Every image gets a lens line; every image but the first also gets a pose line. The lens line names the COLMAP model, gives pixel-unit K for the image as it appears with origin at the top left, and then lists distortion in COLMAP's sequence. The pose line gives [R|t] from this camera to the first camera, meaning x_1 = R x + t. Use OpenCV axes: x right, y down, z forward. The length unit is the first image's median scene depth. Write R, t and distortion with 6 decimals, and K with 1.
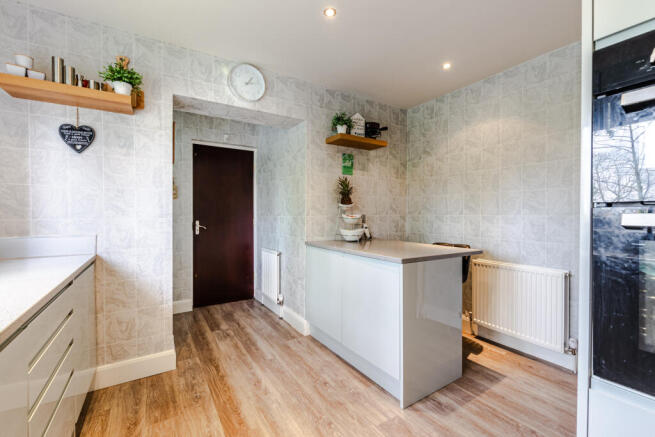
lens RADIAL K [[283.6, 0, 330.8], [0, 283.6, 215.8], [0, 0, 1]] dist [-0.000494, -0.000216]
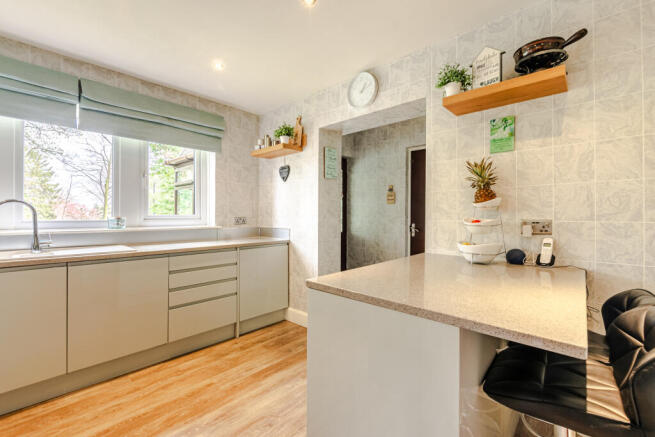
lens RADIAL K [[283.6, 0, 331.2], [0, 283.6, 217.5], [0, 0, 1]] dist [-0.000494, -0.000216]
pose [[0.267037, 0.005703, -0.963669, 0.660916], [-0.011683, 0.999928, 0.002680, -0.005517], [0.963615, 0.010543, 0.267085, 0.604516]]
